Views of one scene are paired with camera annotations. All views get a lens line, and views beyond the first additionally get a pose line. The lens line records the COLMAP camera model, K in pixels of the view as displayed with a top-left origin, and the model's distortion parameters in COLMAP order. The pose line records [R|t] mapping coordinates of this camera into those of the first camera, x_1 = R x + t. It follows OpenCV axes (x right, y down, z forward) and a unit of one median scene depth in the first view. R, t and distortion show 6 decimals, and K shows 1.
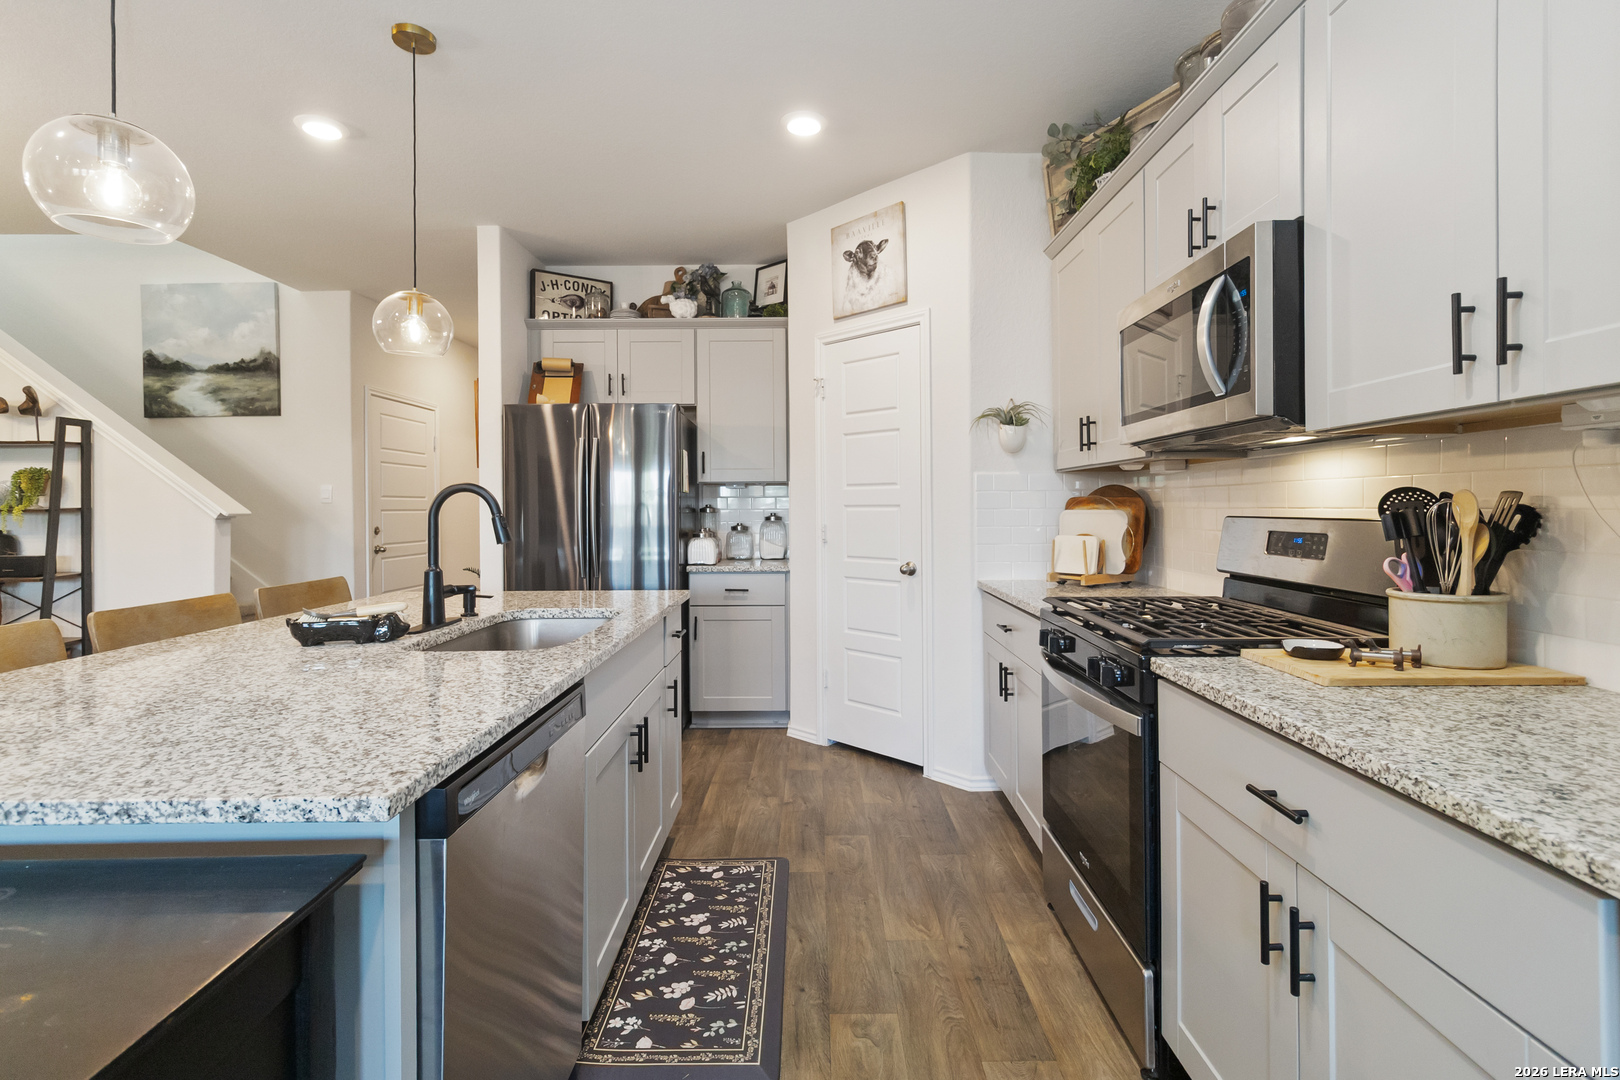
lens RADIAL K [[753.0, 0, 815.8], [0, 753.0, 504.8], [0, 0, 1]] dist [0.004087, 0.001139]
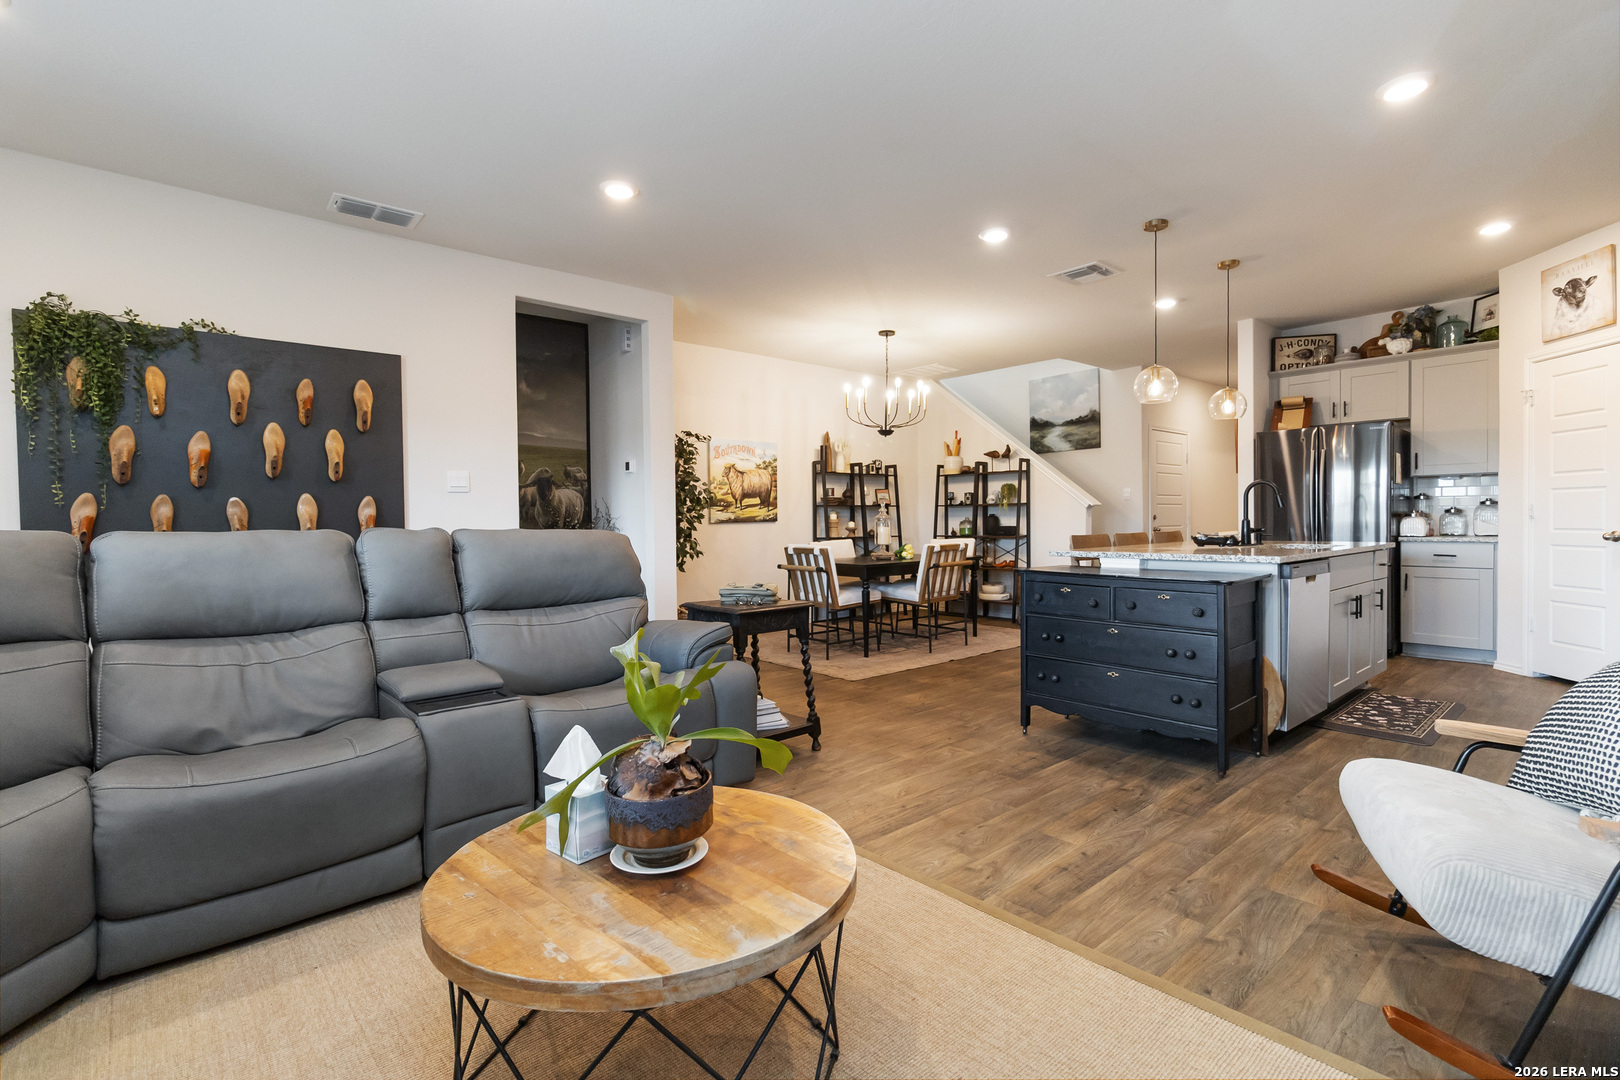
lens RADIAL K [[753.0, 0, 820.7], [0, 753.0, 536.0], [0, 0, 1]] dist [0.004087, 0.001139]
pose [[0.659287, 0.014186, -0.751757, 0.160124], [0.010965, 0.999534, 0.028479, 0.026666], [0.751811, -0.027019, 0.658825, -0.664405]]
